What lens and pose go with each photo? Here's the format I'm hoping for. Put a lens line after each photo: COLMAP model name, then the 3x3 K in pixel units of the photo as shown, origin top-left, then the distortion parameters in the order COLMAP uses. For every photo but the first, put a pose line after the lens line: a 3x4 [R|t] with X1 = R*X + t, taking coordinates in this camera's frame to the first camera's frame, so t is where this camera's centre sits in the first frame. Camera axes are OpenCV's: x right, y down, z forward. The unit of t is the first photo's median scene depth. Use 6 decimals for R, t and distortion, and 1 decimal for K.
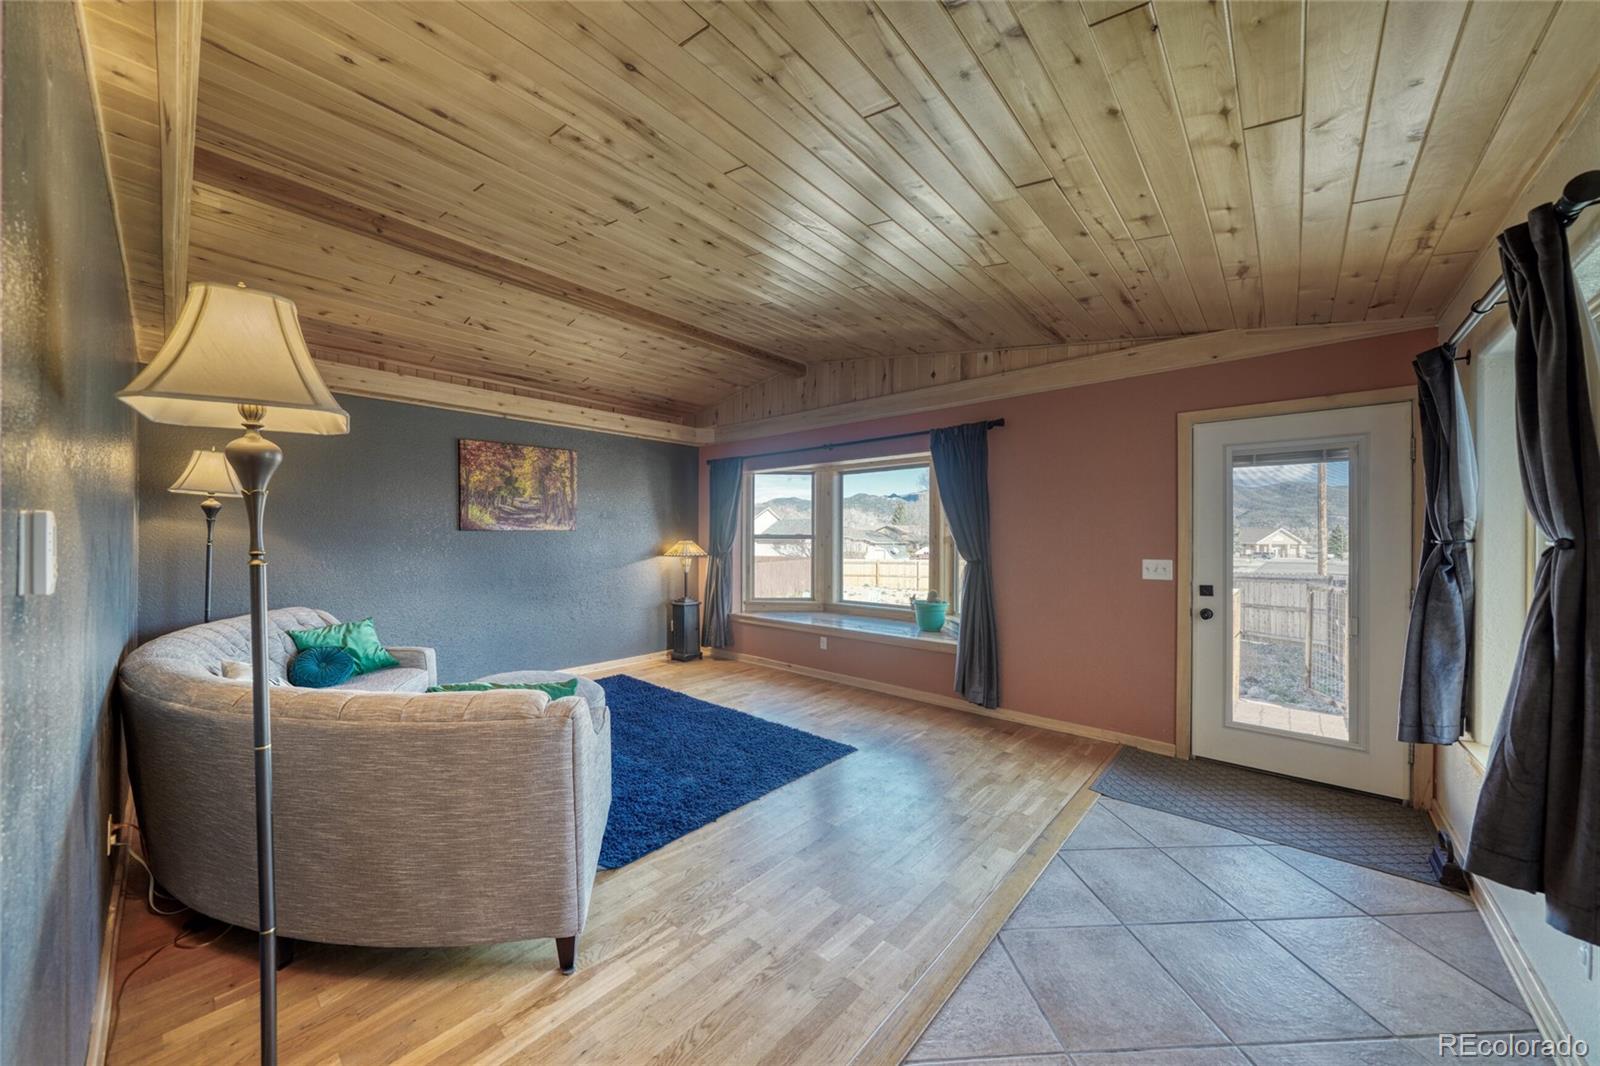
lens RADIAL K [[561.7, 0, 792.8], [0, 561.7, 538.0], [0, 0, 1]] dist [-0.006438, 0.000199]
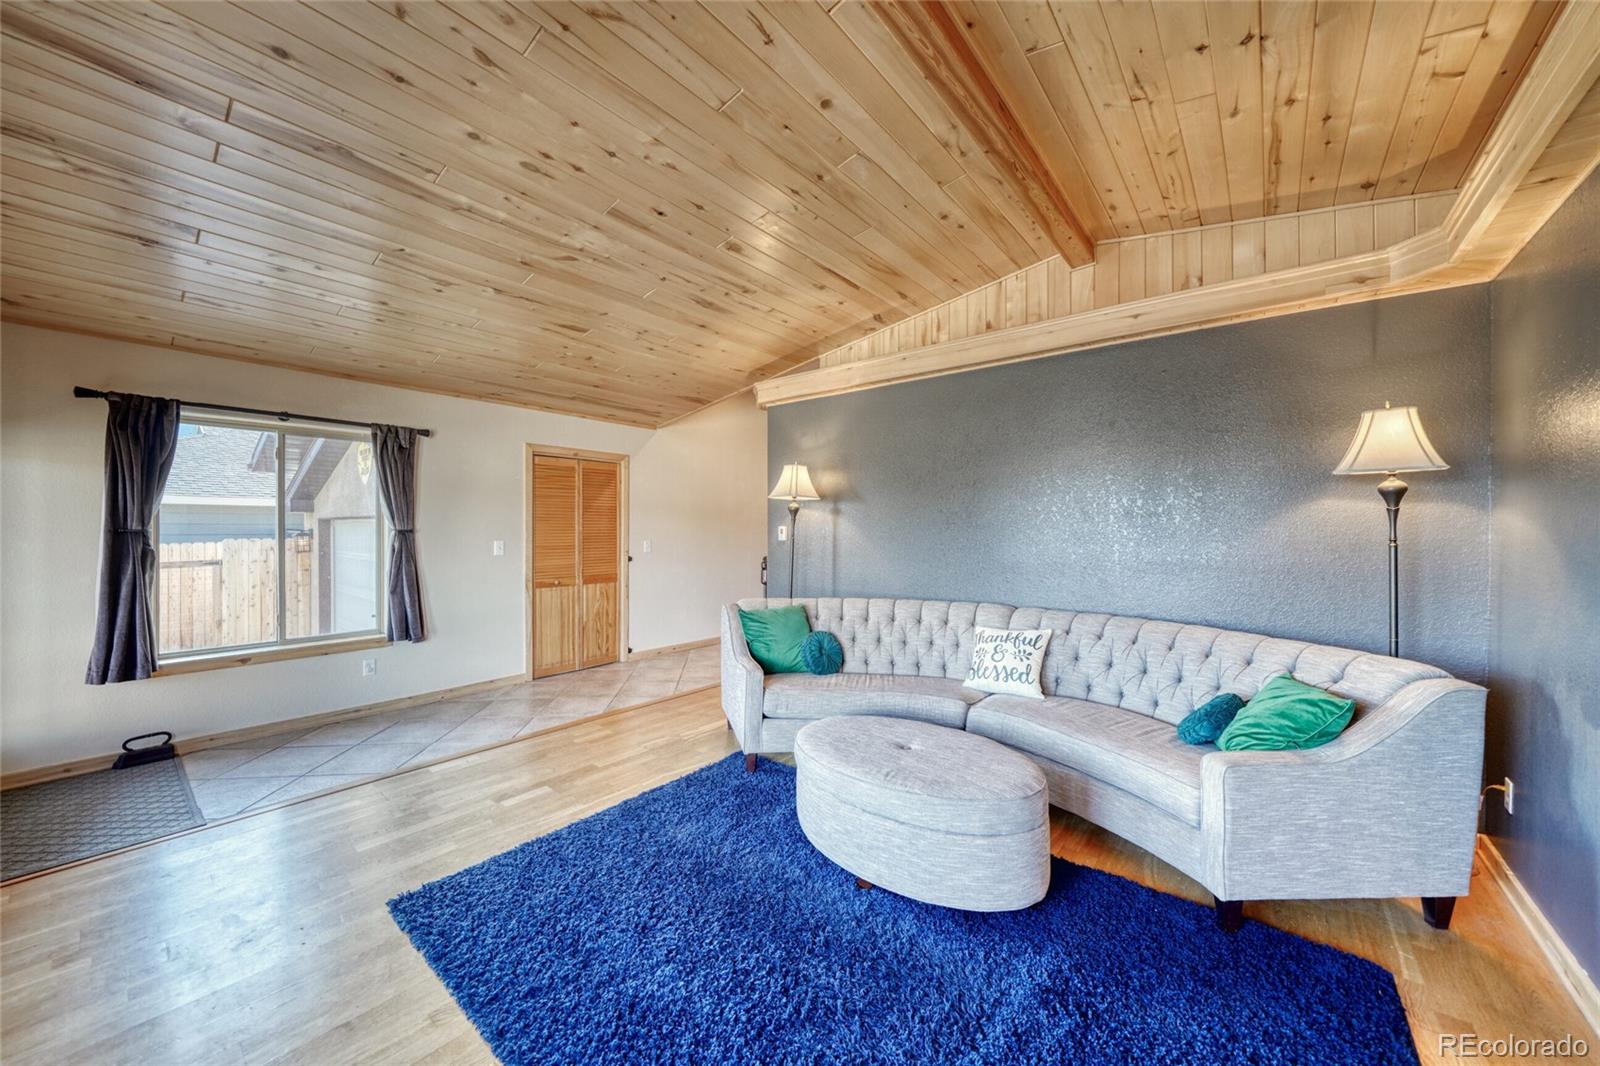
lens RADIAL K [[561.7, 0, 792.4], [0, 561.7, 529.5], [0, 0, 1]] dist [-0.006438, 0.000199]
pose [[-0.999697, -0.005935, -0.023899, -0.205741], [-0.005953, 0.999982, 0.000666, -0.002130], [0.023895, 0.000808, -0.999714, 1.142091]]
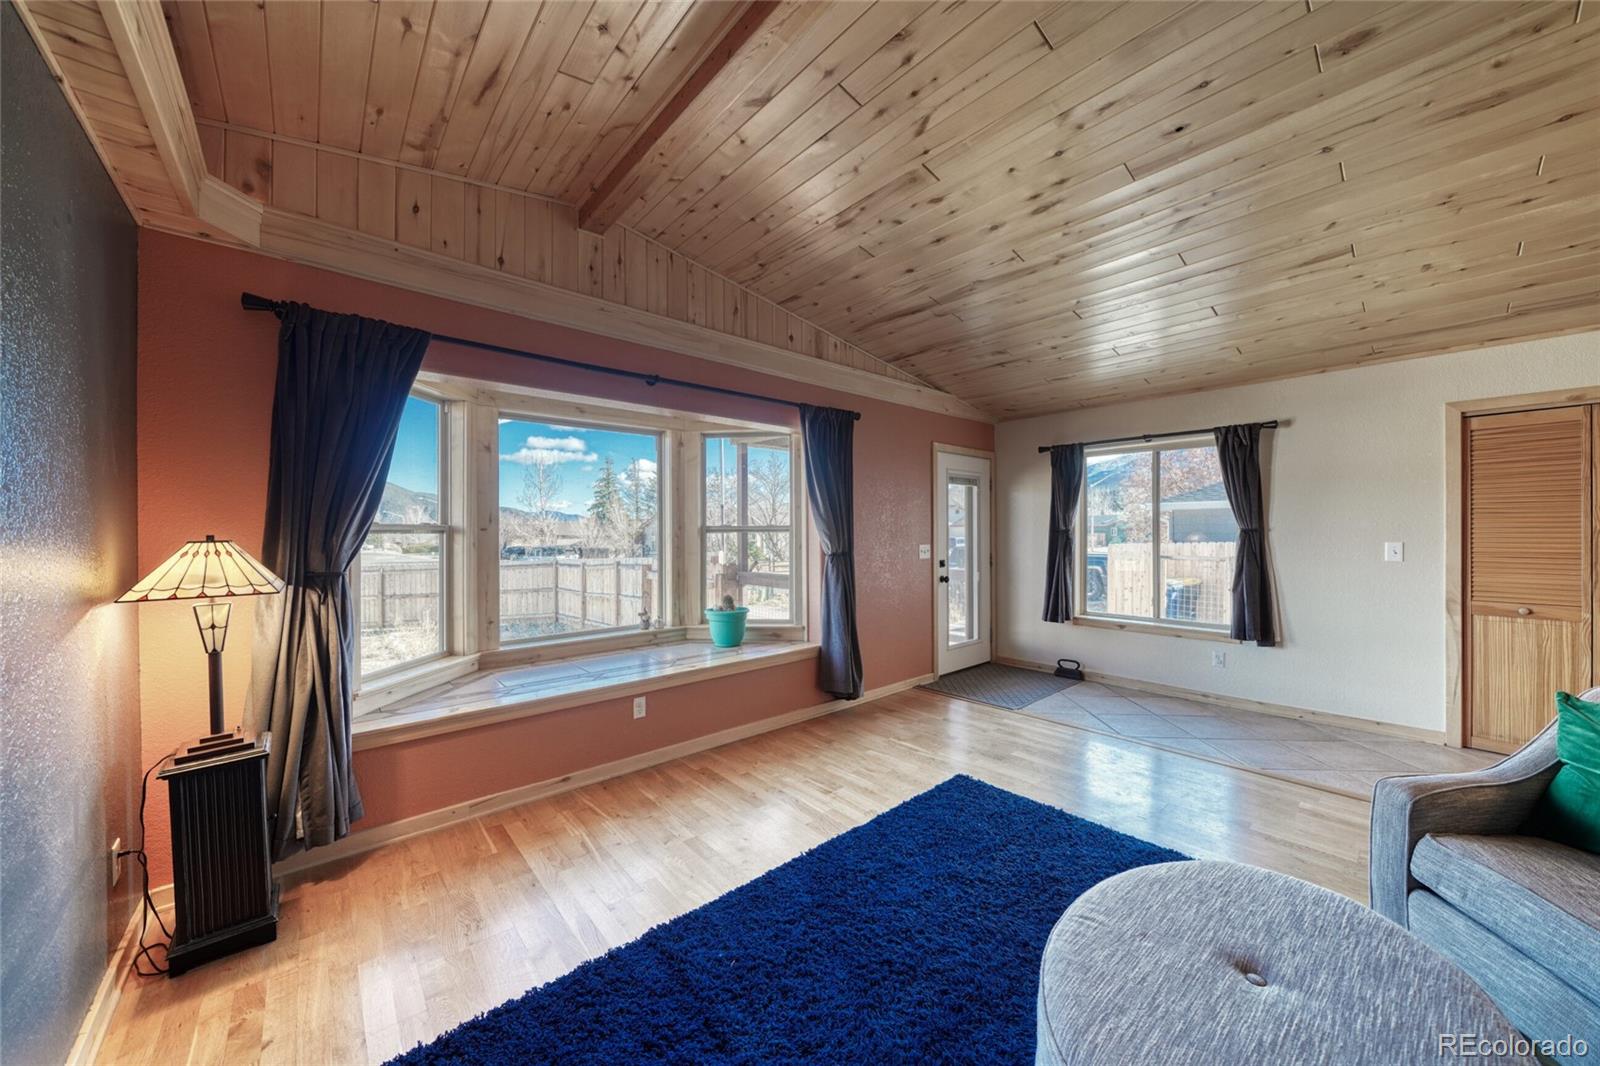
lens RADIAL K [[561.7, 0, 791.1], [0, 561.7, 532.6], [0, 0, 1]] dist [-0.006438, 0.000199]
pose [[0.132228, -0.008847, 0.991180, -0.560814], [0.006164, 0.999948, 0.008103, -0.002627], [-0.991200, 0.005038, 0.132276, 0.836537]]
